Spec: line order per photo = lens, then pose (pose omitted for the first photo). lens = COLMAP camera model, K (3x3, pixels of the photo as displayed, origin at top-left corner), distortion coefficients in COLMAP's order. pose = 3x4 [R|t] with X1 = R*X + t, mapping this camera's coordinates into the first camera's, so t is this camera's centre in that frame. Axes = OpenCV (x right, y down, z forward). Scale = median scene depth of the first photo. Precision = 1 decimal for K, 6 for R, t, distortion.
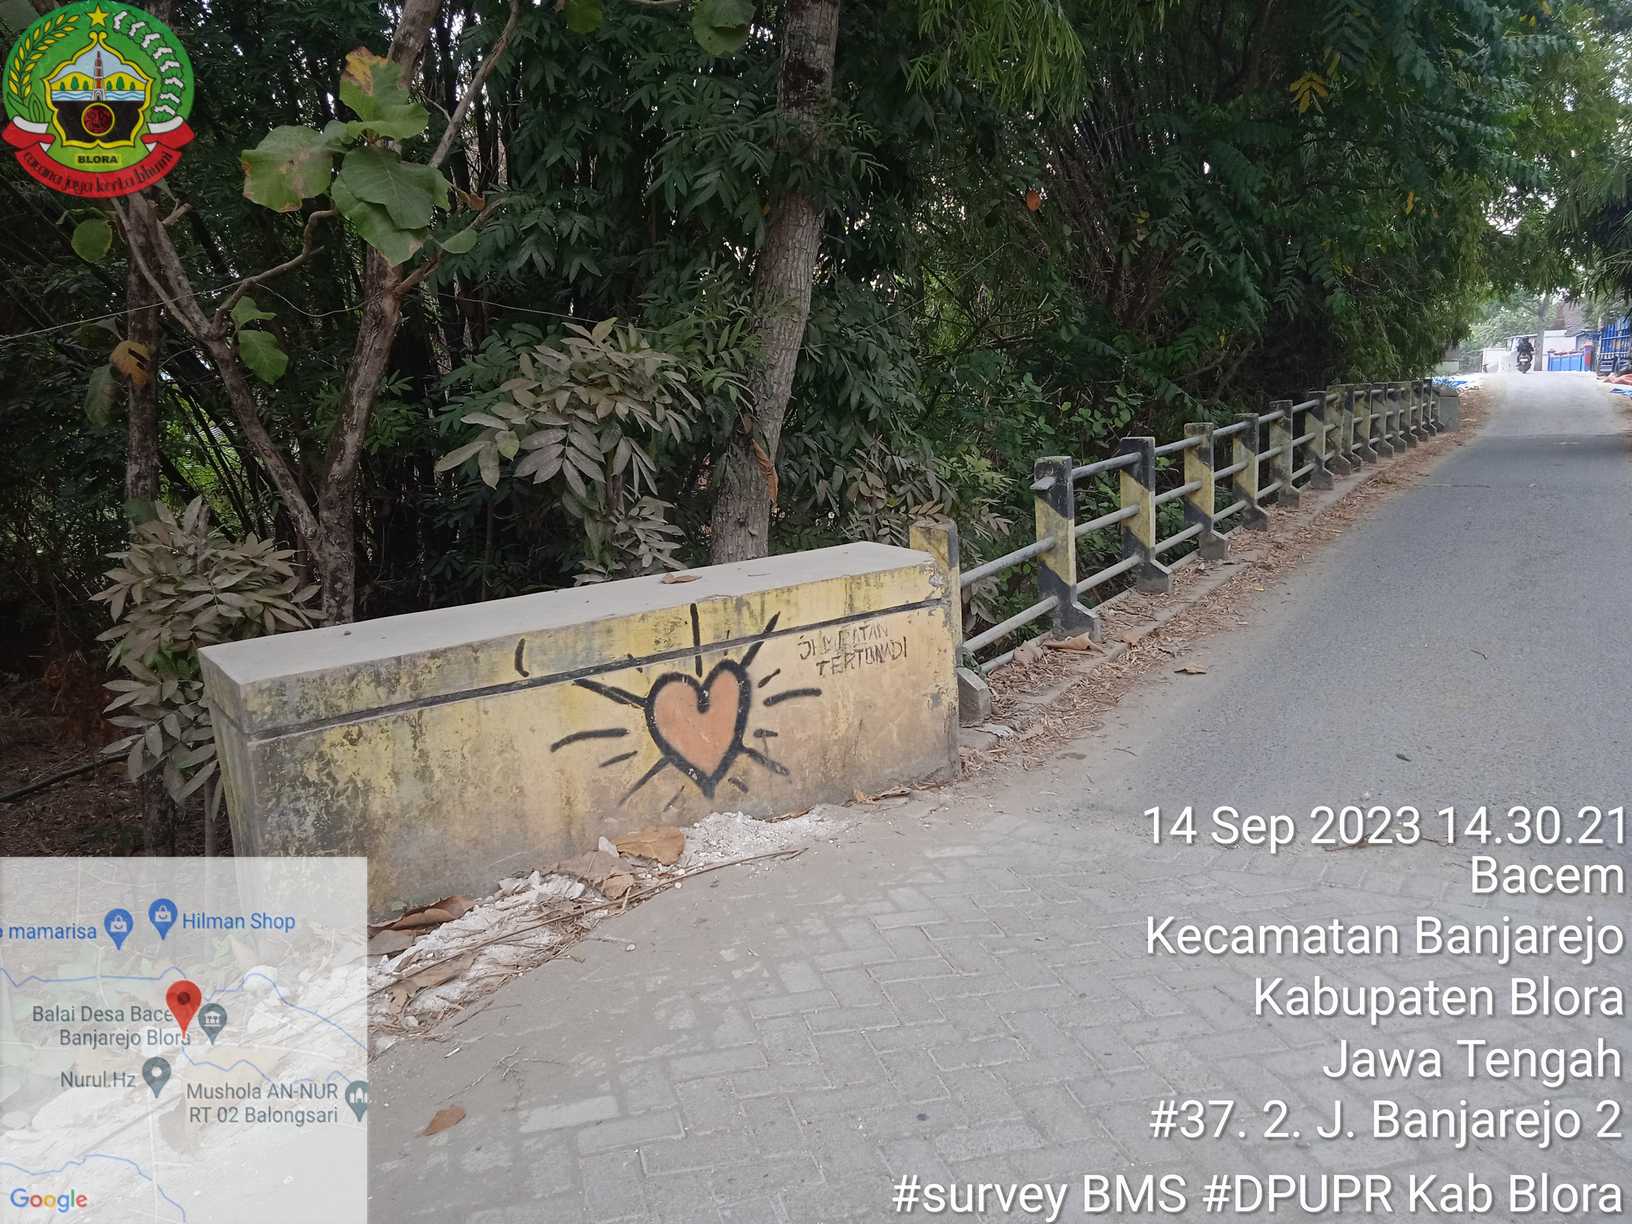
lens RADIAL K [[1338.1, 0, 816.0], [0, 1338.1, 612.0], [0, 0, 1]] dist [0.063797, -0.062458]
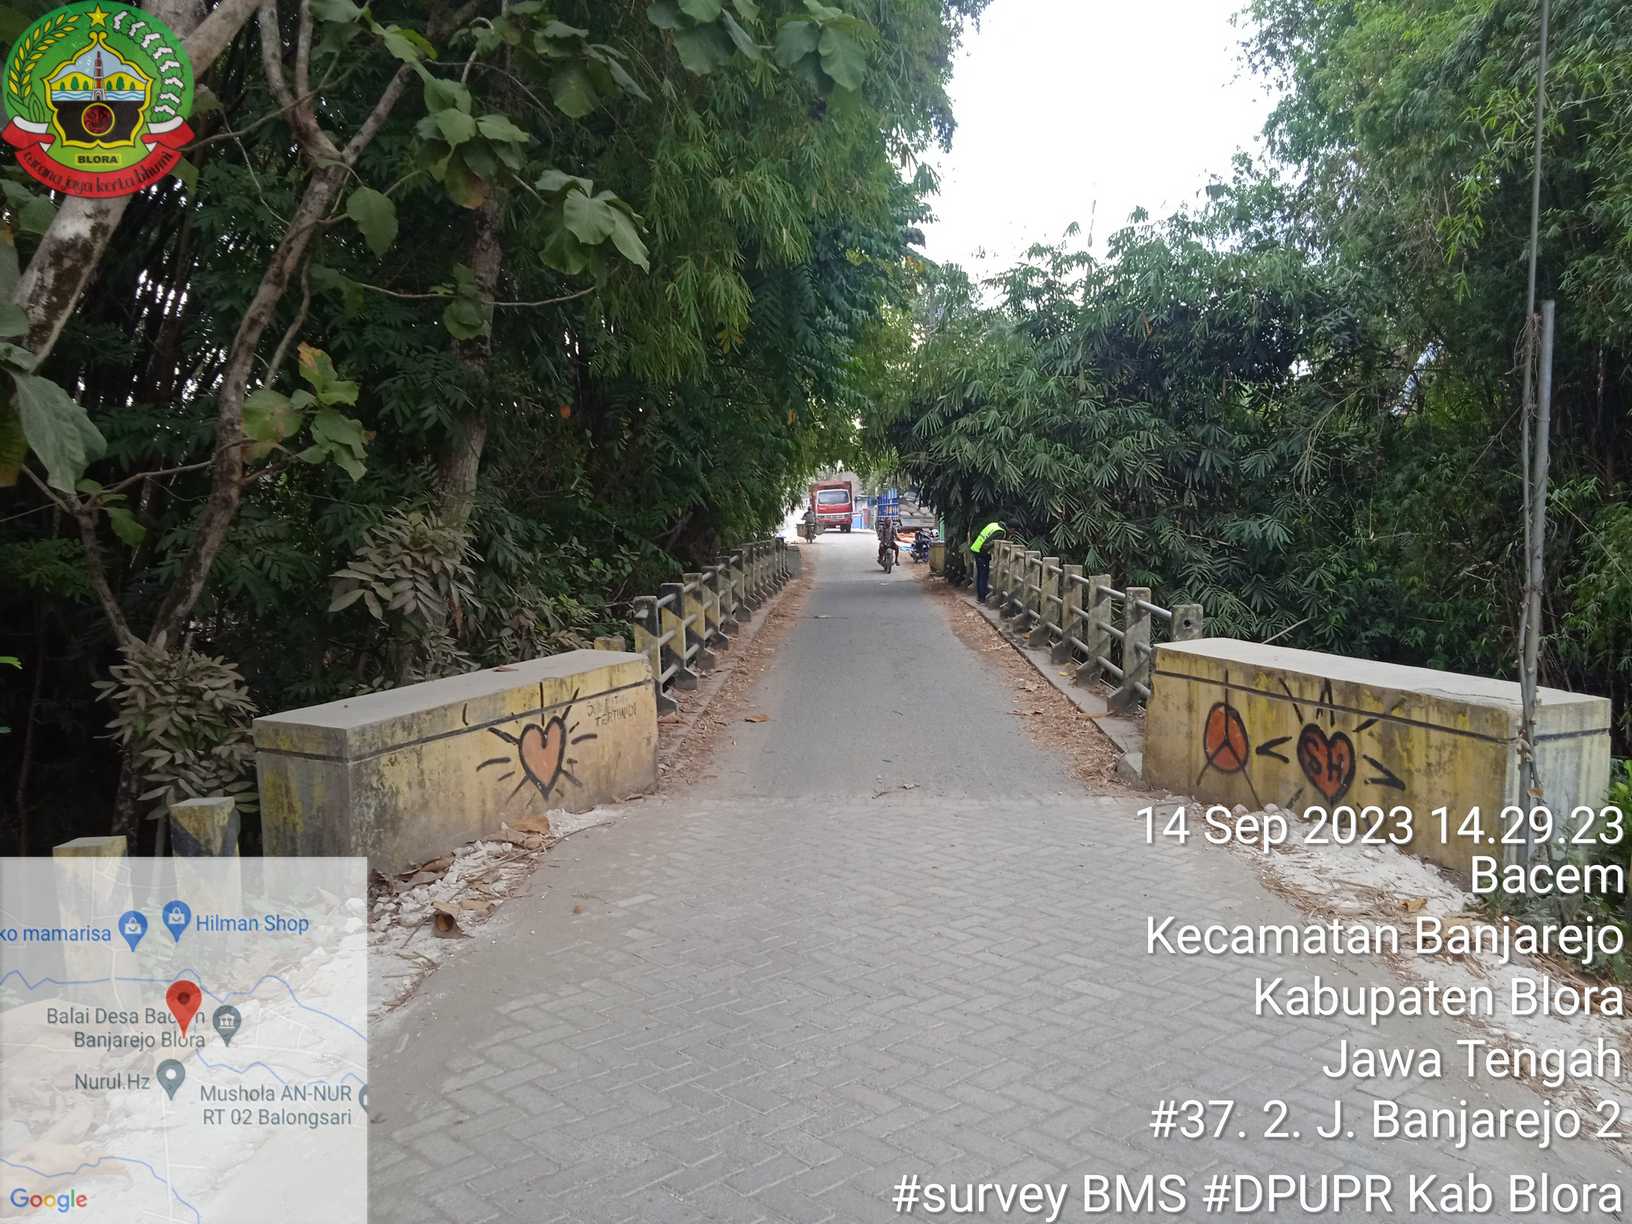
lens RADIAL K [[1338.1, 0, 816.0], [0, 1338.1, 612.0], [0, 0, 1]] dist [0.063797, -0.062458]
pose [[0.887594, -0.013940, 0.460416, -0.547118], [0.062852, 0.993859, -0.091076, 0.079402], [-0.456319, 0.109776, 0.883019, -0.646409]]
